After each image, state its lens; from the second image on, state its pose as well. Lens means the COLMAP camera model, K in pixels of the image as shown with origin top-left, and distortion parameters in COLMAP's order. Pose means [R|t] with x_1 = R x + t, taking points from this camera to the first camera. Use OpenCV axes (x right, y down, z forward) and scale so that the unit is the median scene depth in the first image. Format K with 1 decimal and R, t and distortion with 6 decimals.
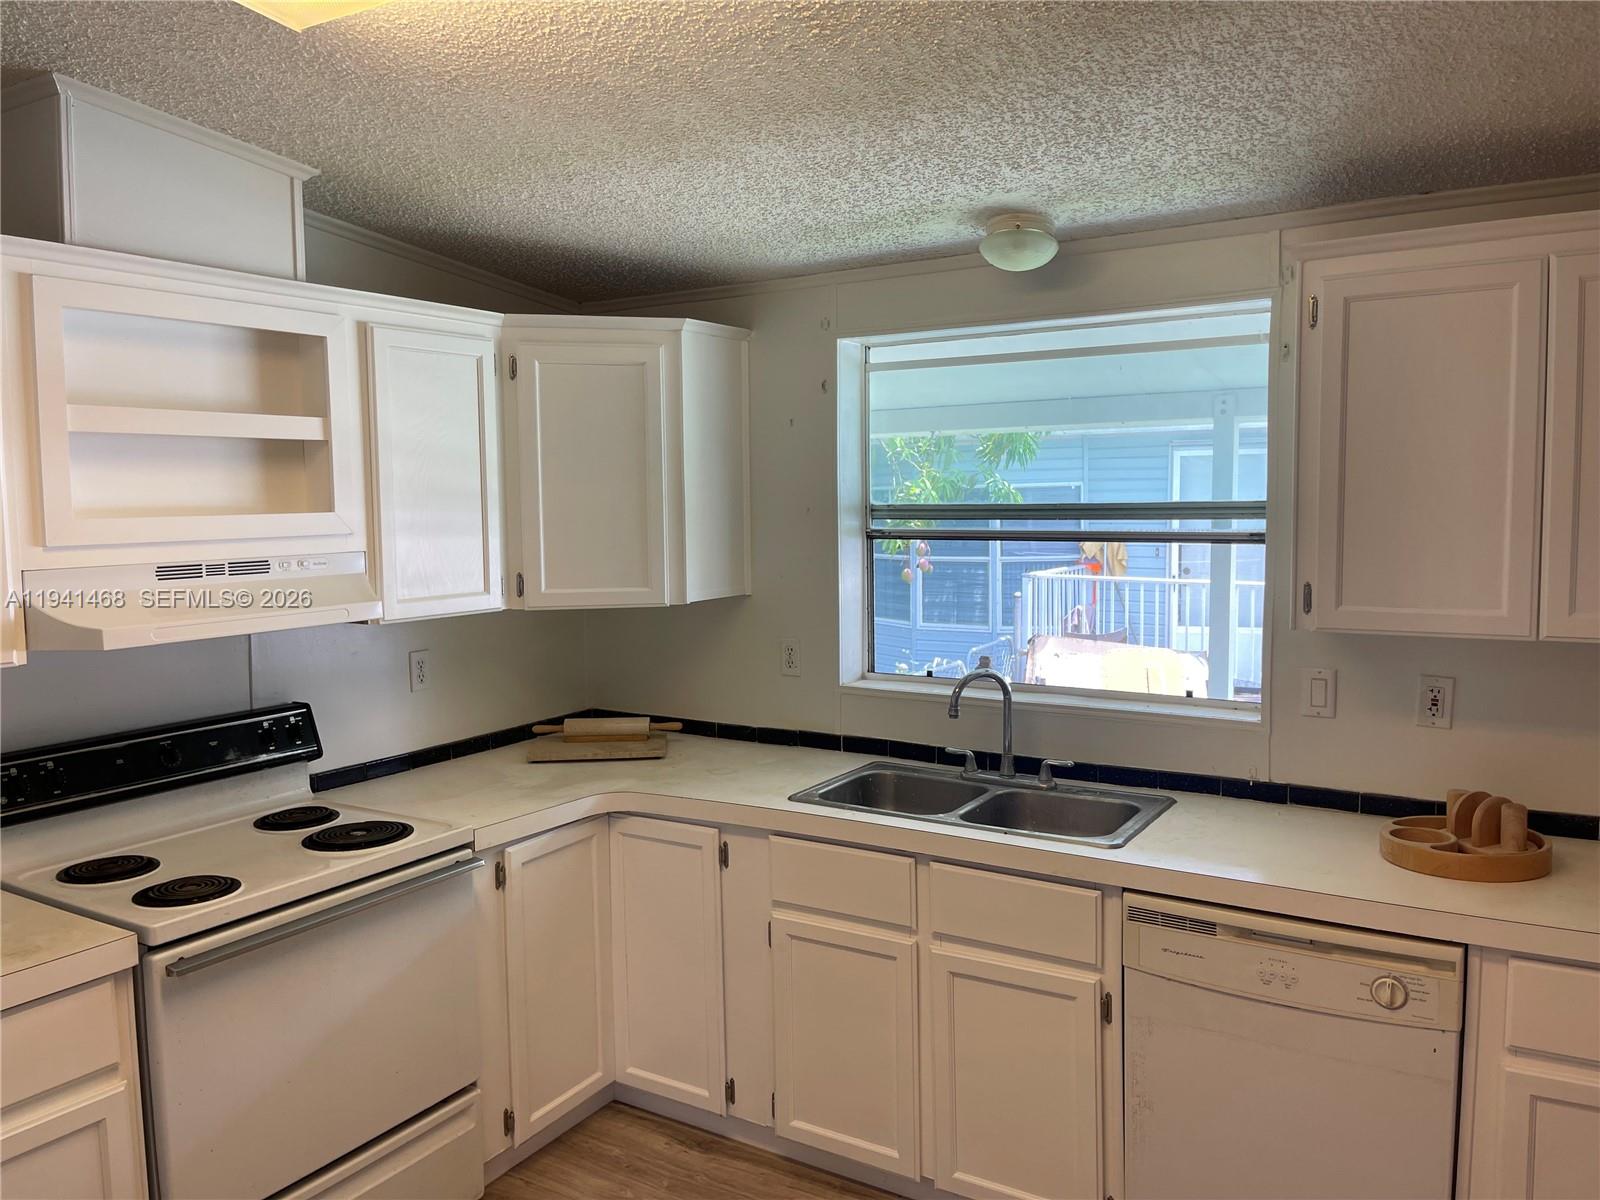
lens RADIAL K [[1168.9, 0, 800.0], [0, 1168.9, 600.0], [0, 0, 1]] dist [-0.002480, -0.064647]
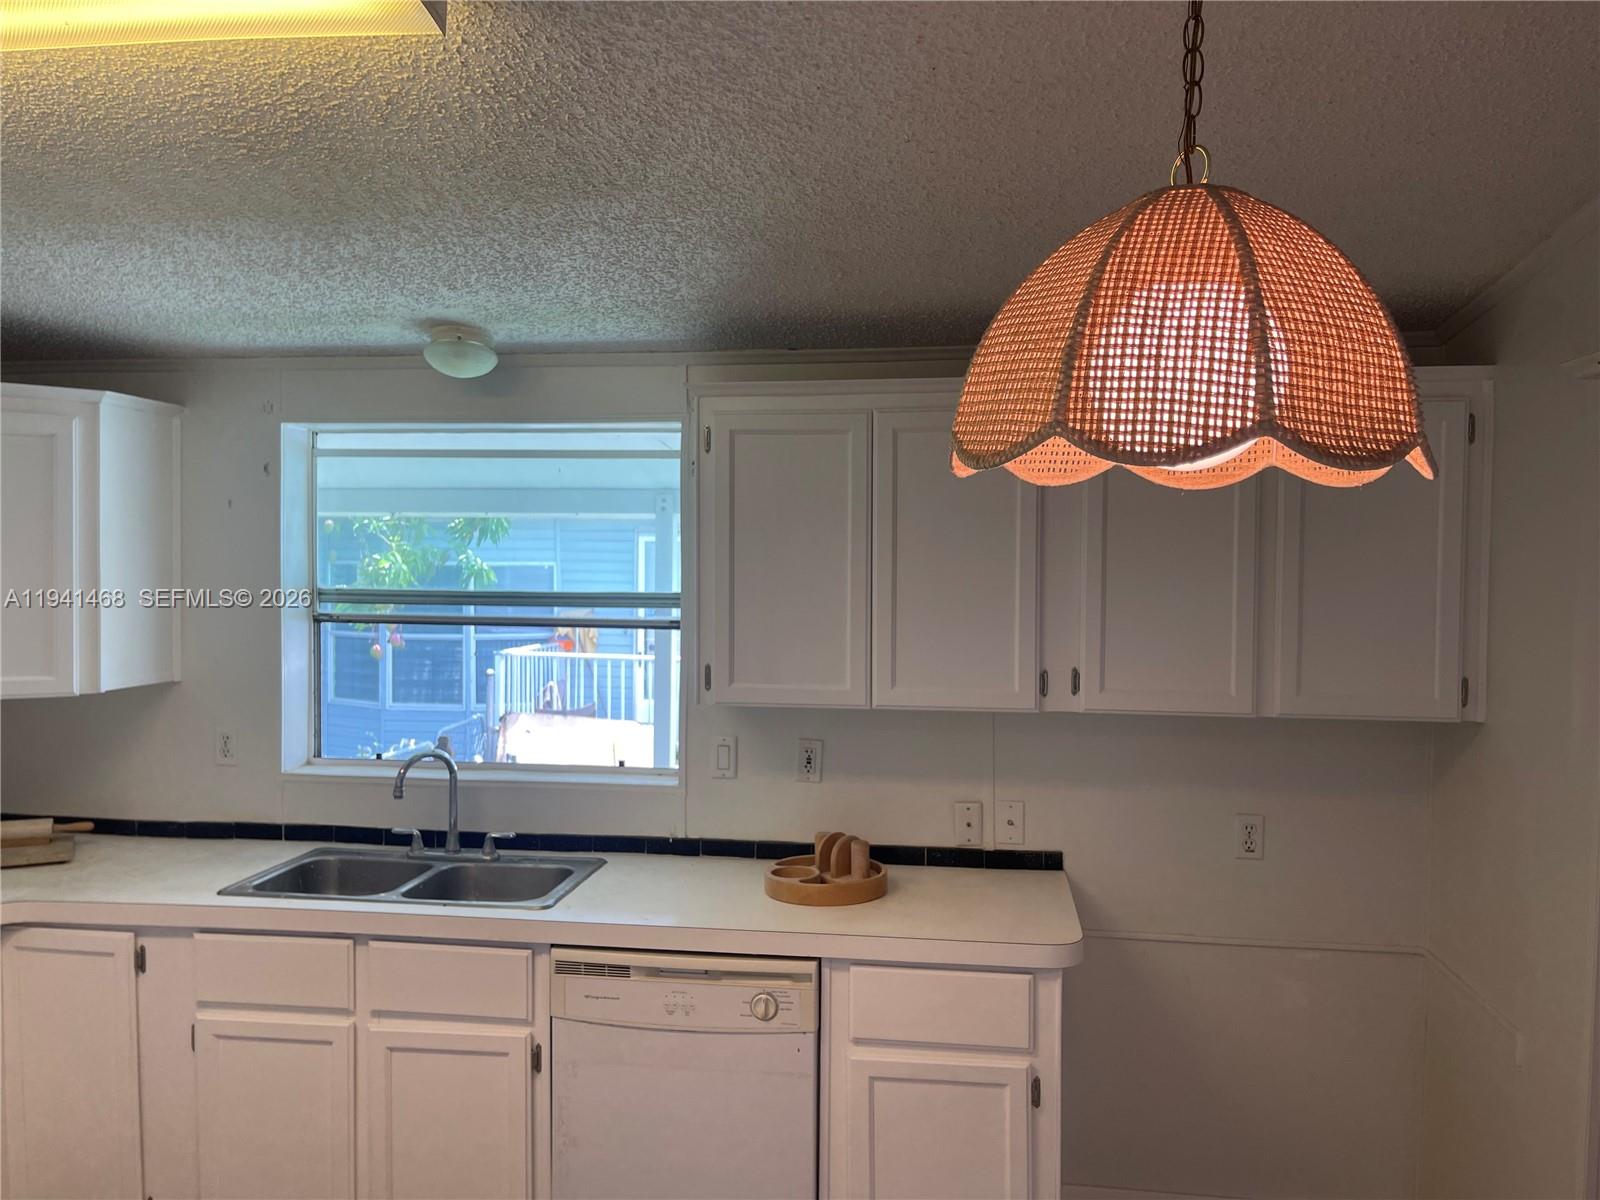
lens RADIAL K [[1162.0, 0, 802.4], [0, 1162.0, 601.8], [0, 0, 1]] dist [0.010207, -0.029381]
pose [[0.905877, 0.009907, 0.423424, 0.021032], [0.016778, 0.998102, -0.059249, -0.006157], [-0.423208, 0.060777, 0.903992, -0.099201]]
